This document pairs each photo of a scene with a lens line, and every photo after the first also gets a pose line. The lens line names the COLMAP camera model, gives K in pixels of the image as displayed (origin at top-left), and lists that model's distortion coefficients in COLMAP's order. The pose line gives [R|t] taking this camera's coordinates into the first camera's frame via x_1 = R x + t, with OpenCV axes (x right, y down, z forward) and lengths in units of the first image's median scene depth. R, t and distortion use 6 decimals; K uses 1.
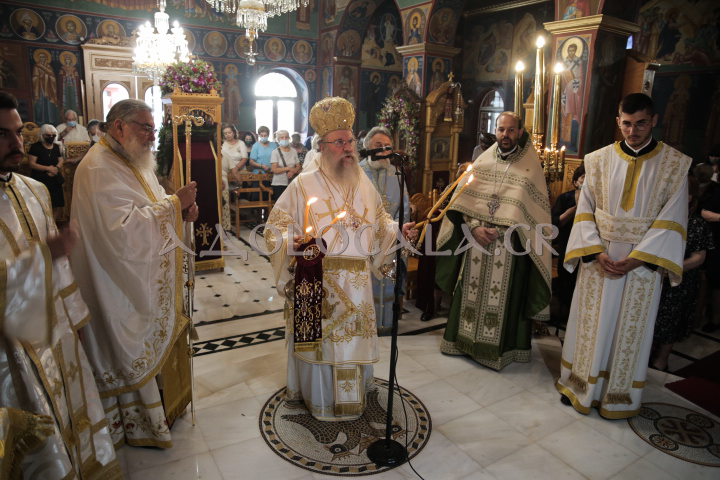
lens RADIAL K [[498.3, 0, 363.9], [0, 498.3, 243.8], [0, 0, 1]] dist [-0.126997, 0.091203]
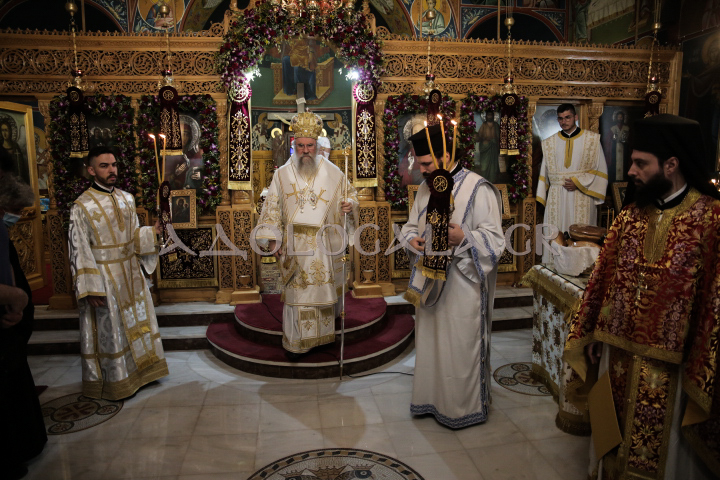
lens RADIAL K [[498.3, 0, 357.4], [0, 498.3, 239.3], [0, 0, 1]] dist [-0.126997, 0.091203]
pose [[-0.916613, -0.089965, 0.389520, -0.366861], [0.071519, 0.921729, 0.381184, -0.379161], [-0.393325, 0.377256, -0.838435, 1.574736]]
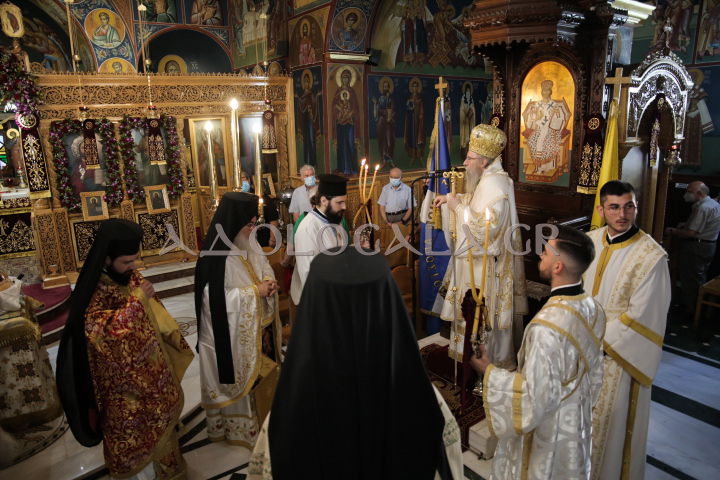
lens RADIAL K [[498.3, 0, 363.1], [0, 498.3, 241.9], [0, 0, 1]] dist [-0.126997, 0.091203]
pose [[-0.997463, -0.002537, -0.071140, -0.924986], [-0.035410, 0.884631, 0.464946, -0.713659], [0.061753, 0.466286, -0.882476, 2.006158]]
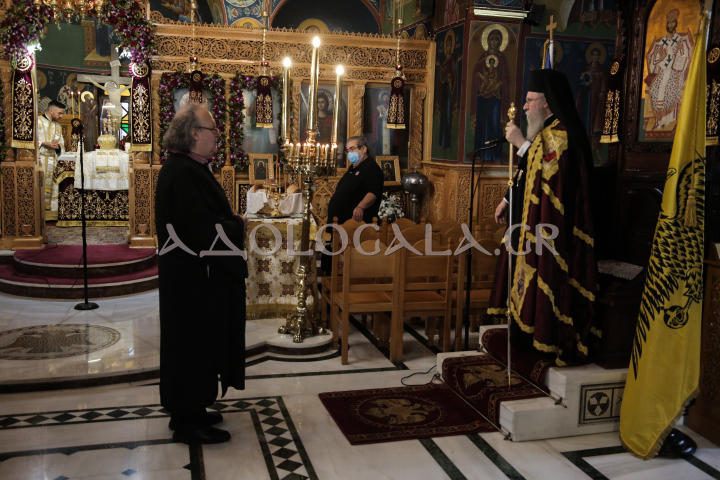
lens RADIAL K [[717.1, 0, 360.8], [0, 717.1, 241.4], [0, 0, 1]] dist [0.031892, 0.000000]
pose [[-0.955780, -0.106251, 0.274217, -1.378947], [0.003945, 0.927735, 0.373220, -0.624599], [-0.294055, 0.357798, -0.886291, 2.476369]]
